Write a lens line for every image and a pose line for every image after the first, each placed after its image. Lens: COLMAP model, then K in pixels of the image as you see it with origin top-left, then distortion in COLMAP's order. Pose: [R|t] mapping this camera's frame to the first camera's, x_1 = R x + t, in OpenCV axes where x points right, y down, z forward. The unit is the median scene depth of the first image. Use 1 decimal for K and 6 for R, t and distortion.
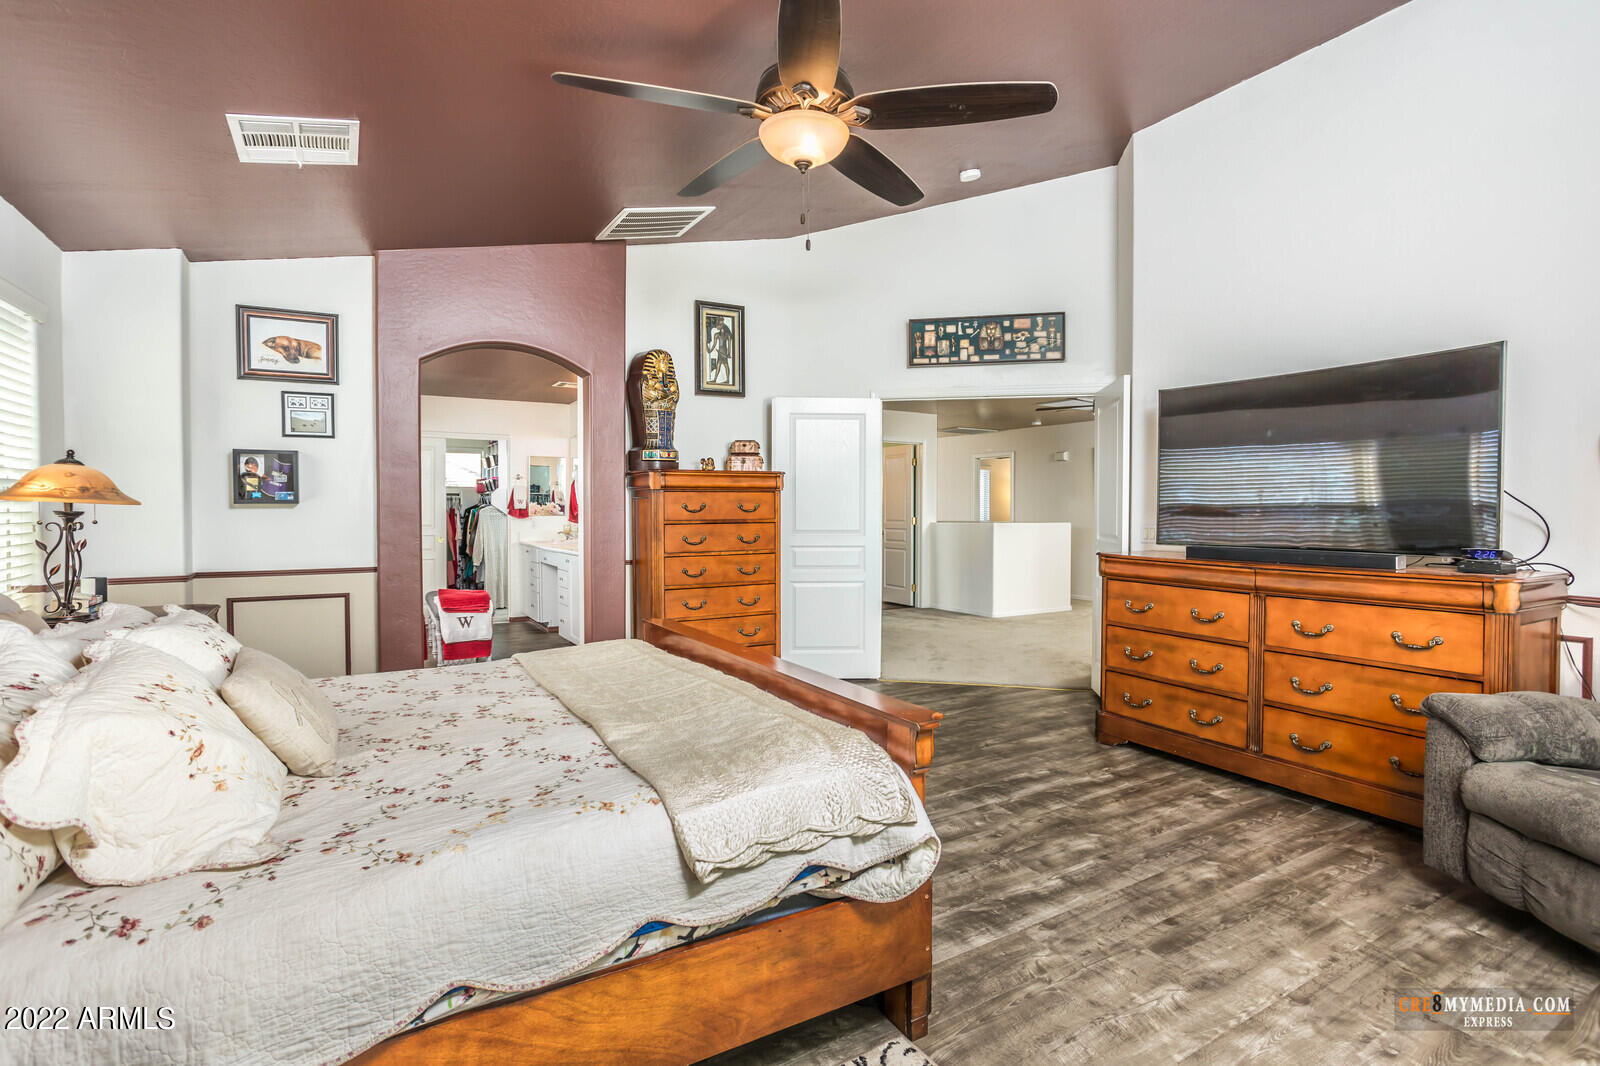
lens RADIAL K [[767.7, 0, 799.4], [0, 767.7, 528.4], [0, 0, 1]] dist [-0.029224, 0.003850]
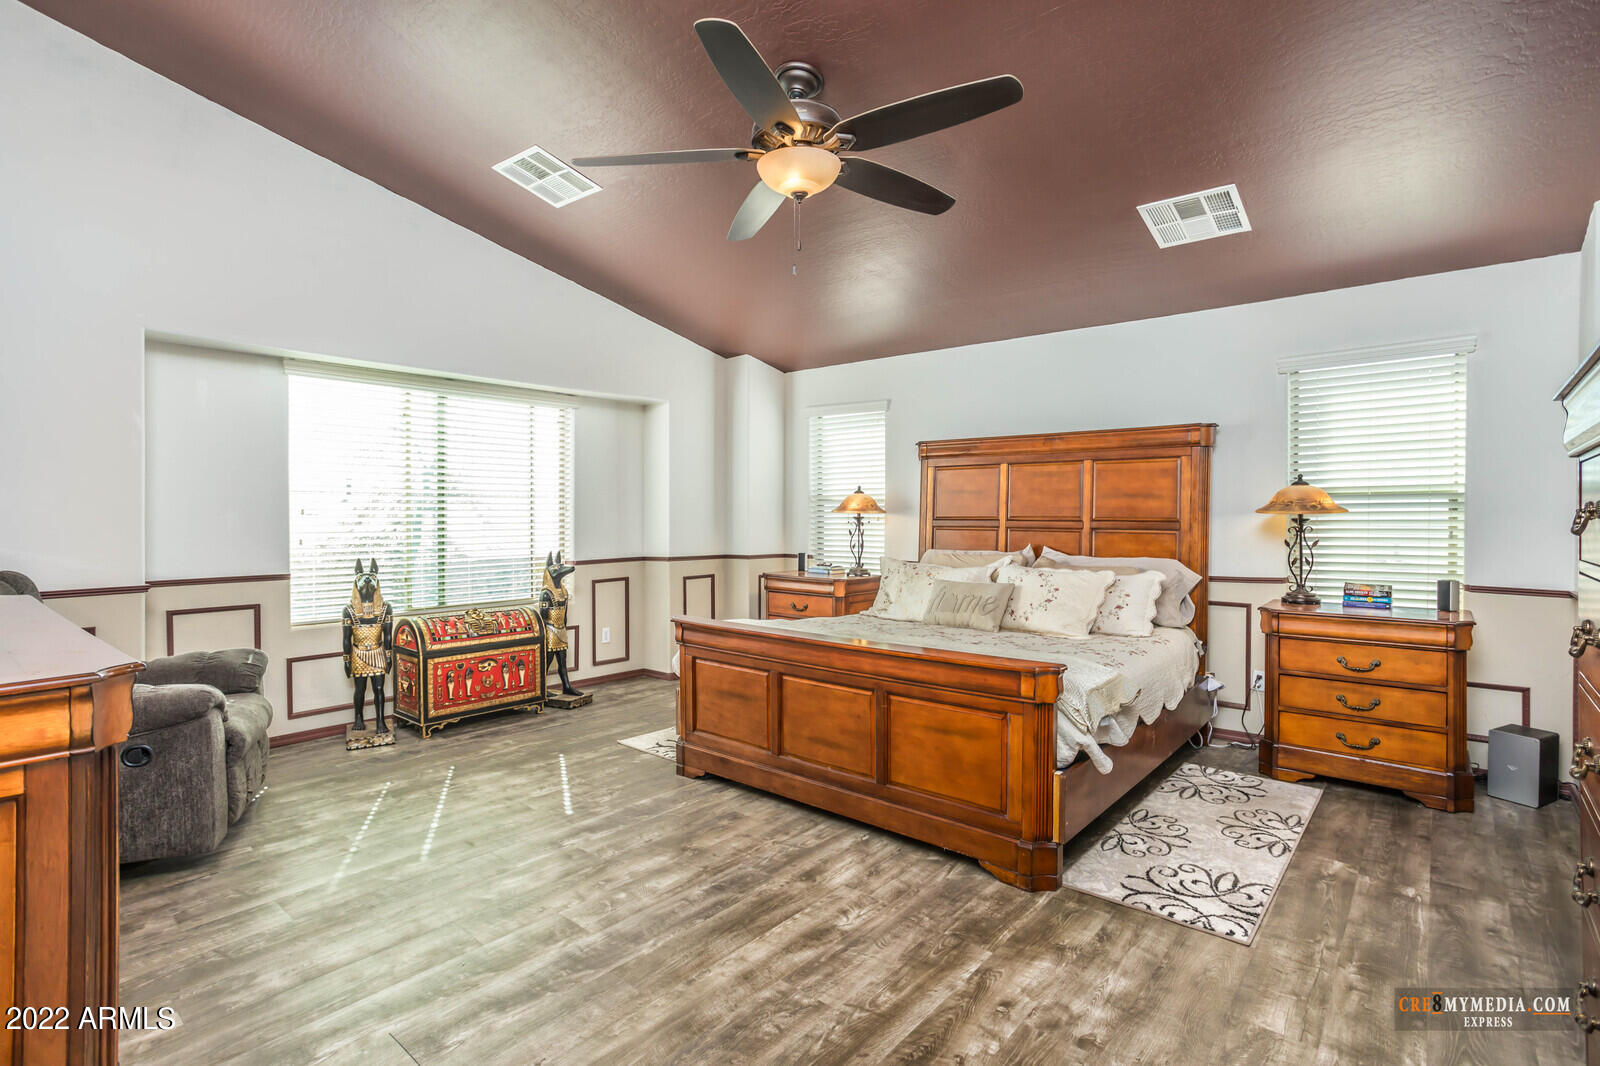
lens RADIAL K [[767.7, 0, 797.2], [0, 767.7, 529.8], [0, 0, 1]] dist [-0.029224, 0.003850]
pose [[-0.944083, 0.004631, -0.329675, 0.343644], [-0.004524, 0.999625, 0.026998, -0.035108], [0.329677, 0.026979, -0.943708, 1.933870]]
